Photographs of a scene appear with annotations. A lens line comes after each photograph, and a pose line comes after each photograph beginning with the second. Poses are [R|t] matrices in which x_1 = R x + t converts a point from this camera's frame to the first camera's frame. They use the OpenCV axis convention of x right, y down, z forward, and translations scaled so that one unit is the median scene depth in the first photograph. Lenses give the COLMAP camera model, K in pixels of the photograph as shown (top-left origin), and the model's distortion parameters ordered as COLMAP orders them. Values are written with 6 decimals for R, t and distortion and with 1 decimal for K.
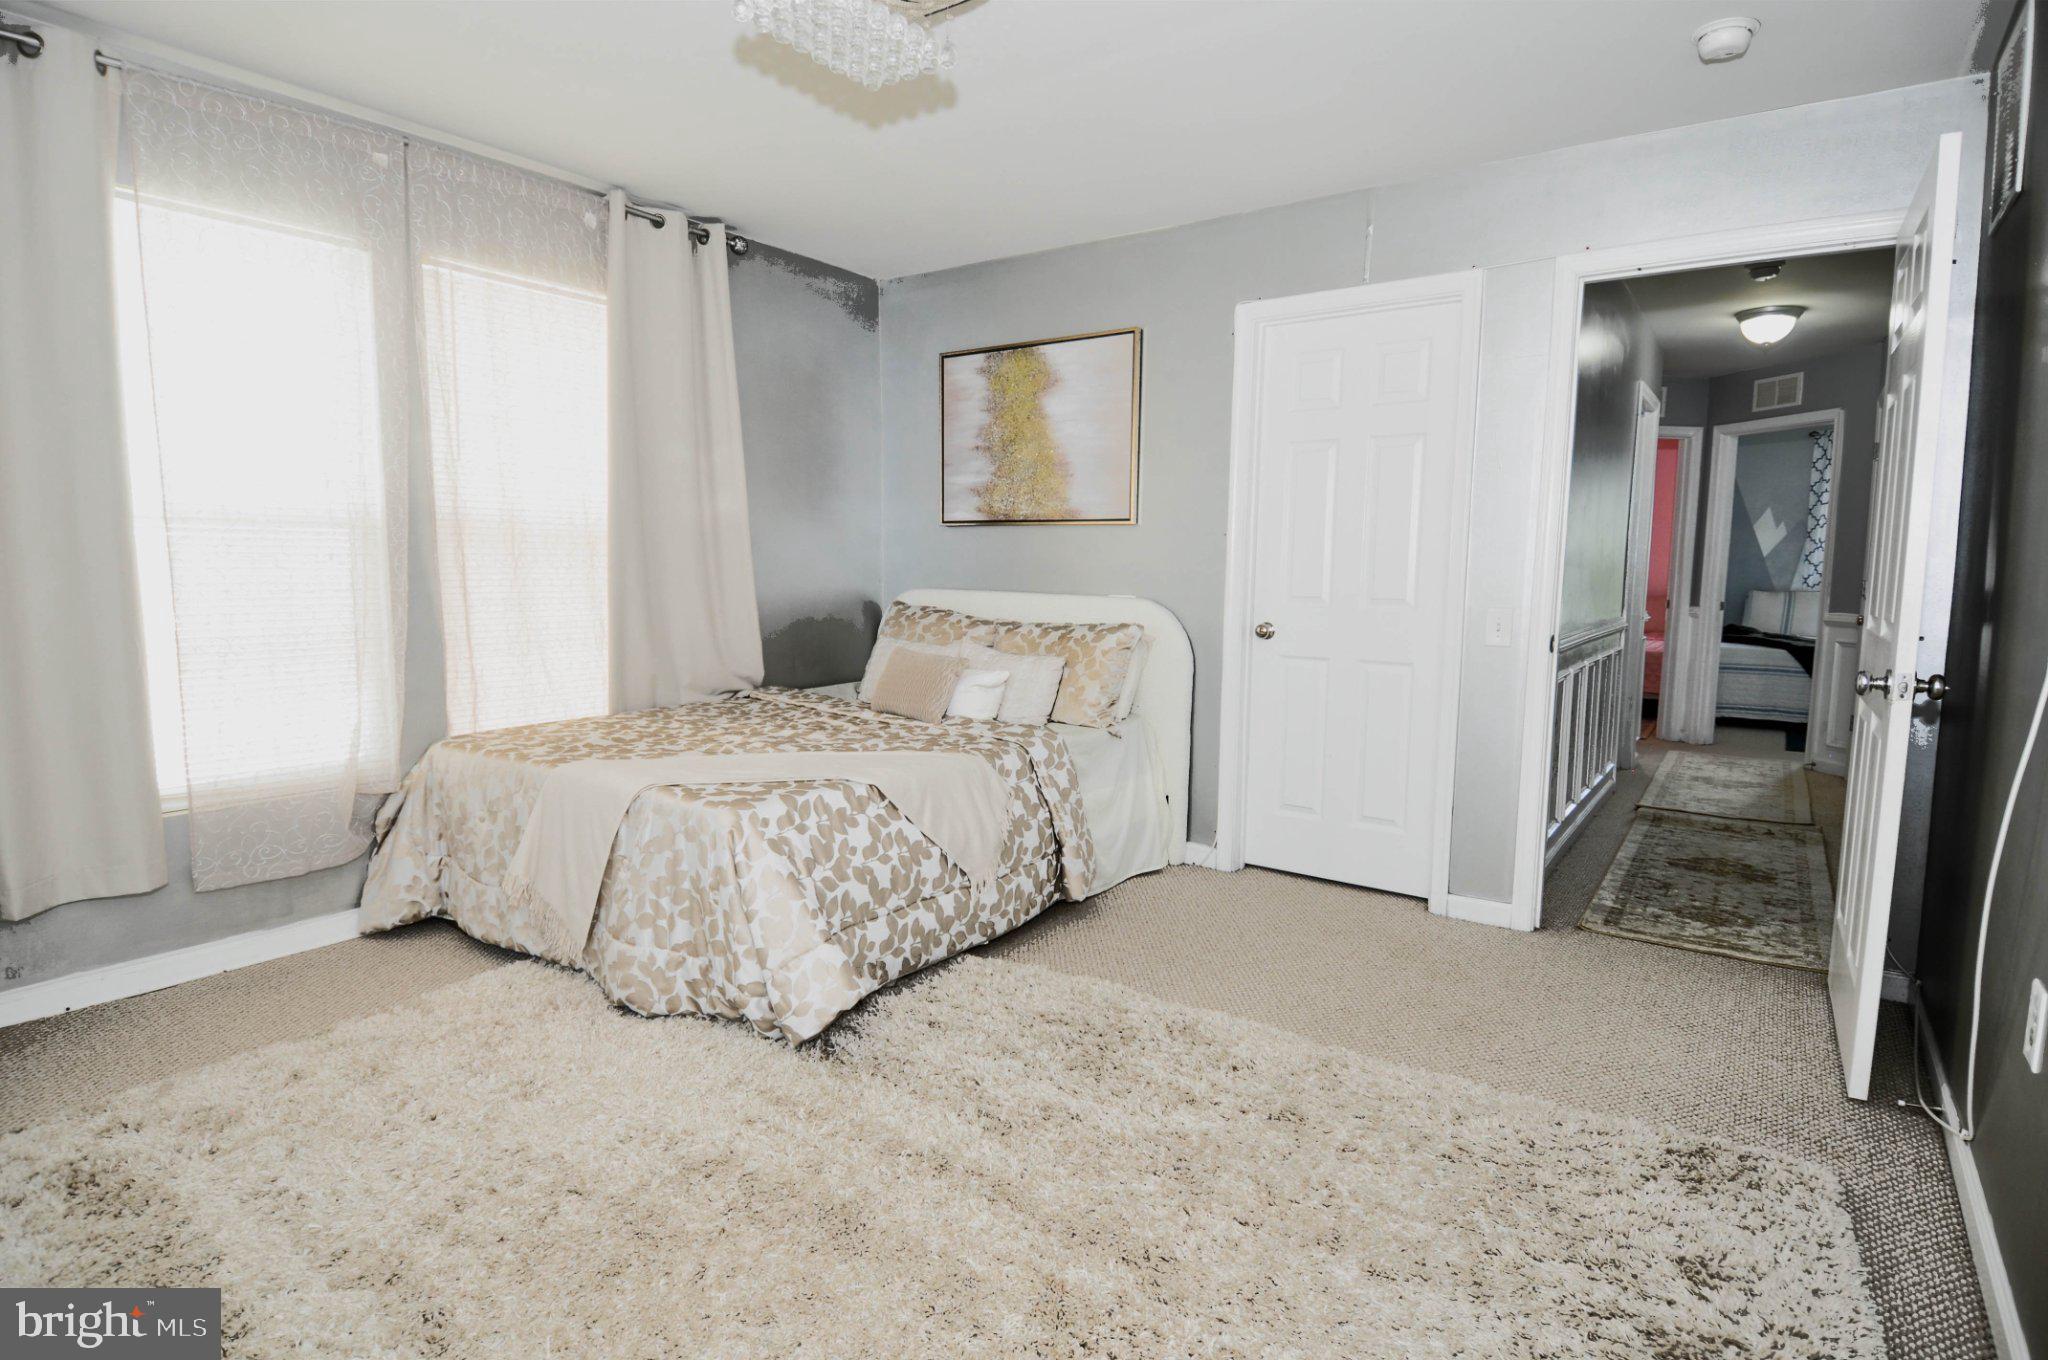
lens RADIAL K [[1055.9, 0, 1021.3], [0, 1055.9, 677.3], [0, 0, 1]] dist [0.056651, -0.065114]
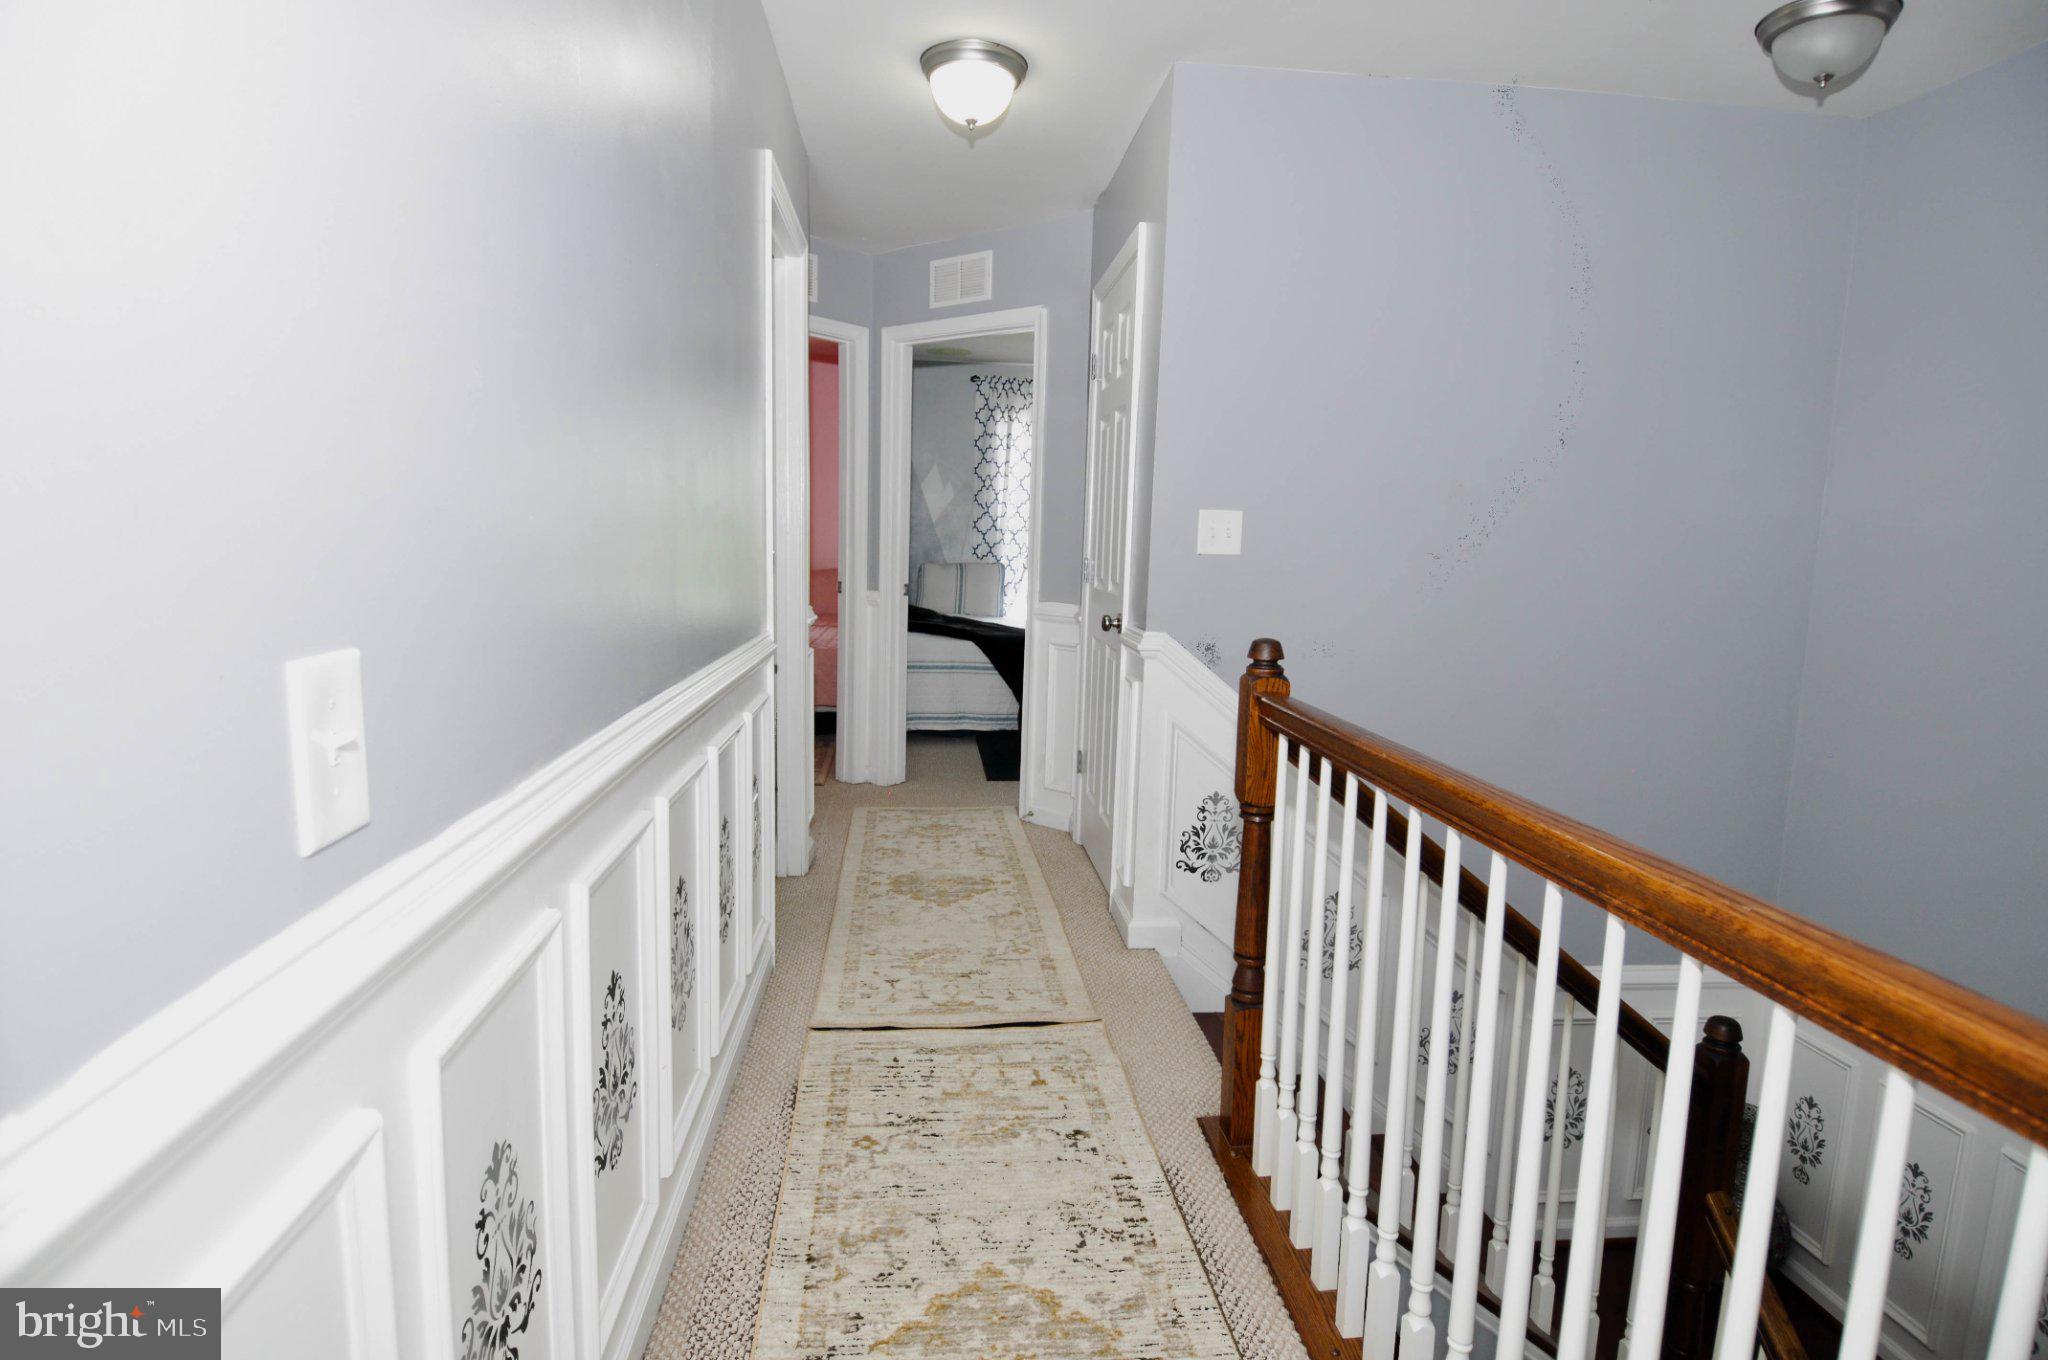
lens RADIAL K [[1055.9, 0, 1021.3], [0, 1055.9, 677.3], [0, 0, 1]] dist [0.056651, -0.065114]
pose [[0.754558, -0.073214, 0.652136, 0.239480], [0.048530, 0.997261, 0.055809, -0.042054], [-0.654436, -0.010463, 0.756045, 0.399068]]
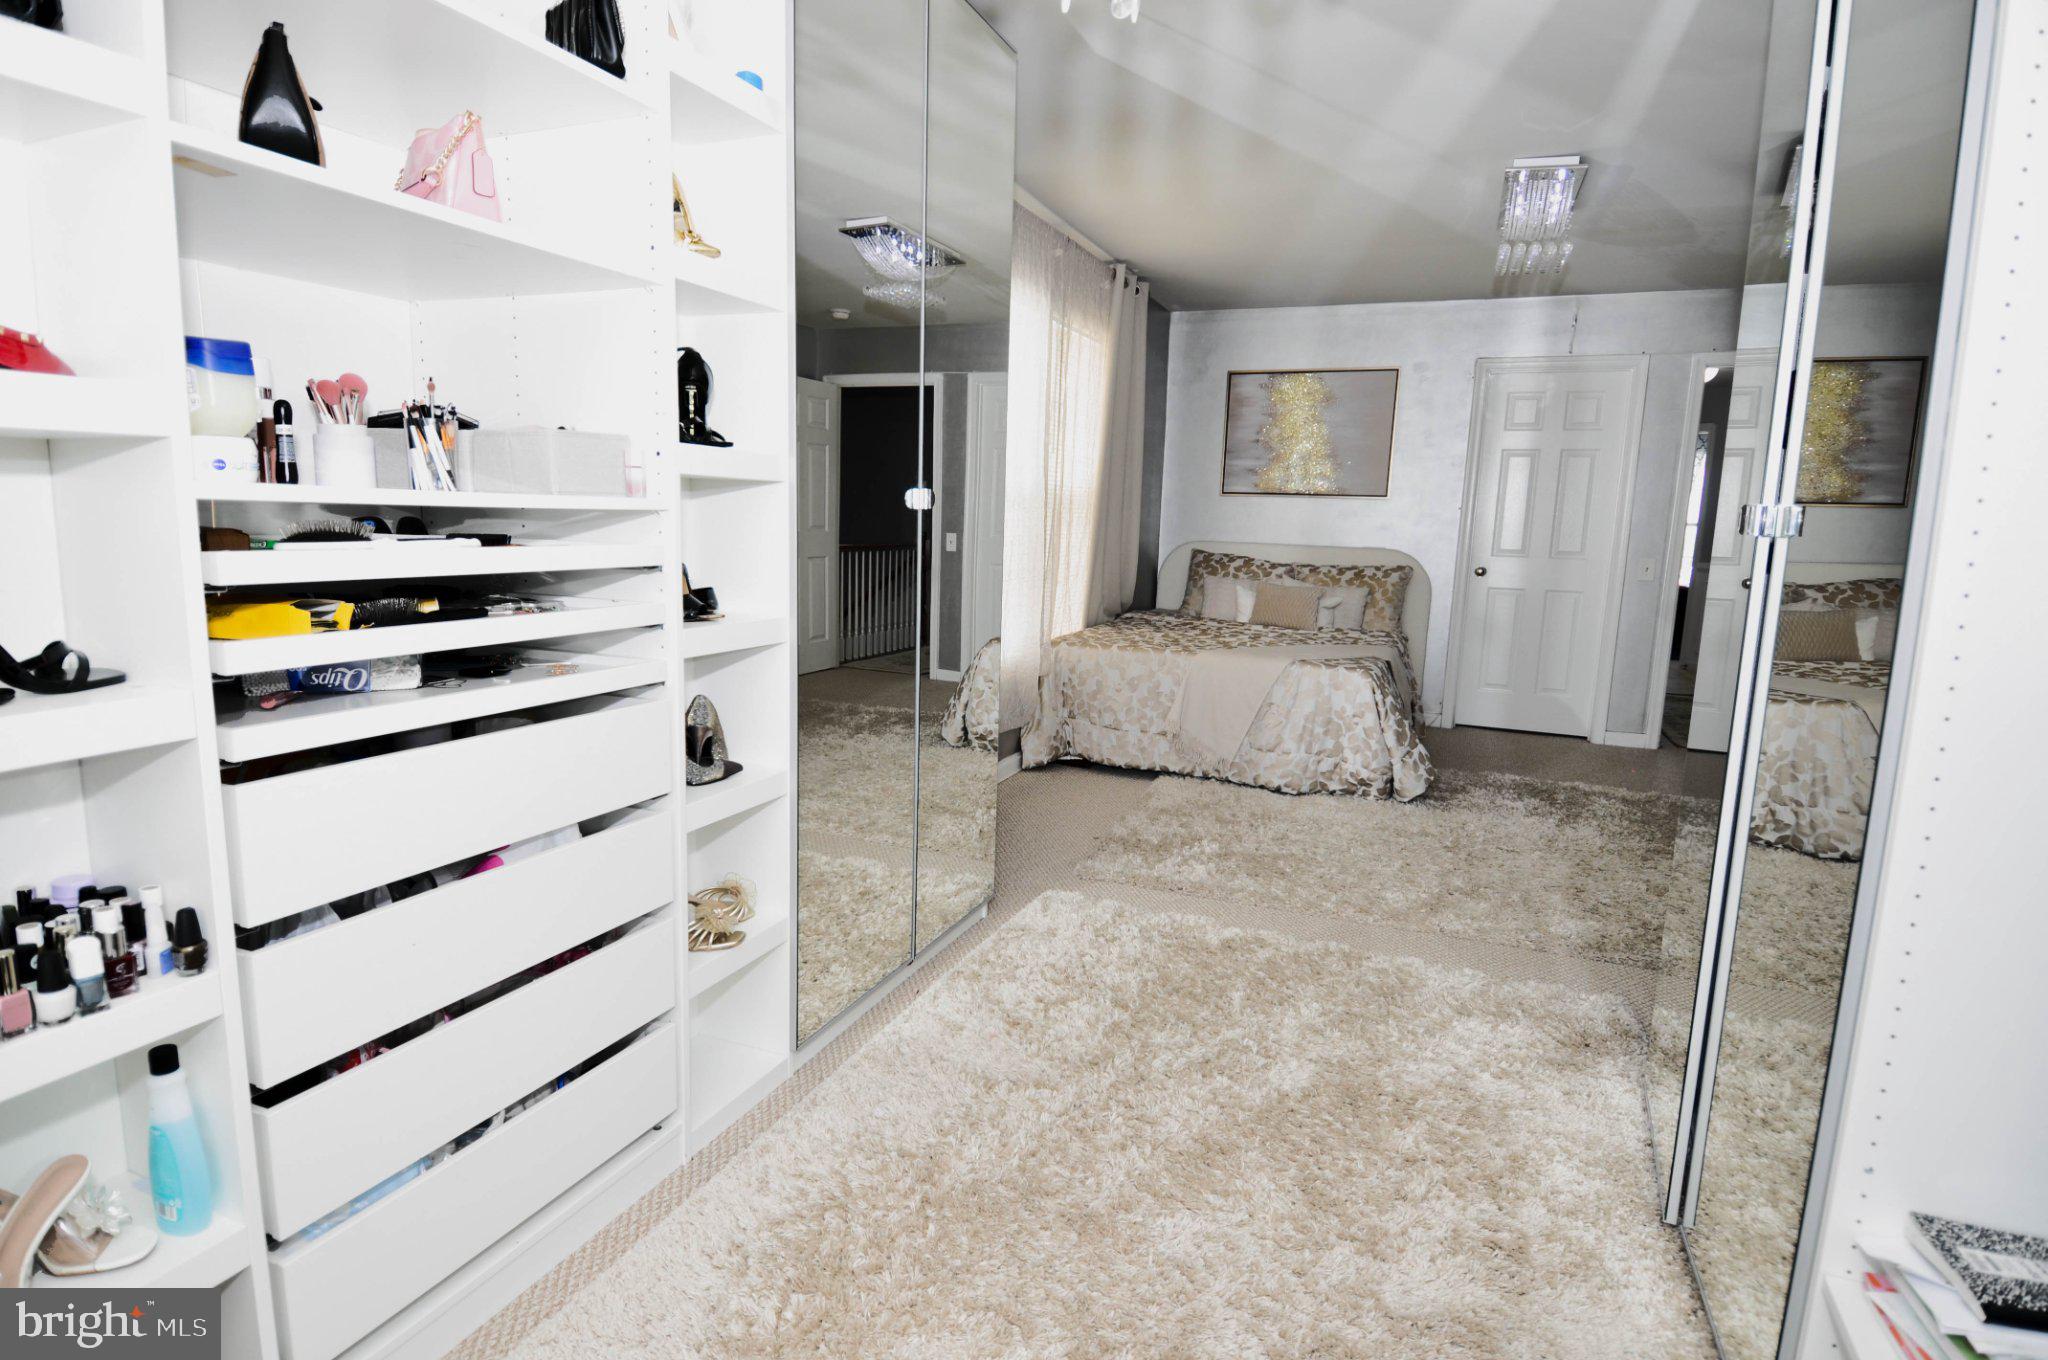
lens RADIAL K [[1055.9, 0, 1021.3], [0, 1055.9, 677.3], [0, 0, 1]] dist [0.056651, -0.065114]
pose [[0.974941, -0.018215, 0.221716, -0.914417], [0.007458, 0.998758, 0.049257, 0.034796], [-0.222338, -0.046369, 0.973866, -0.435416]]
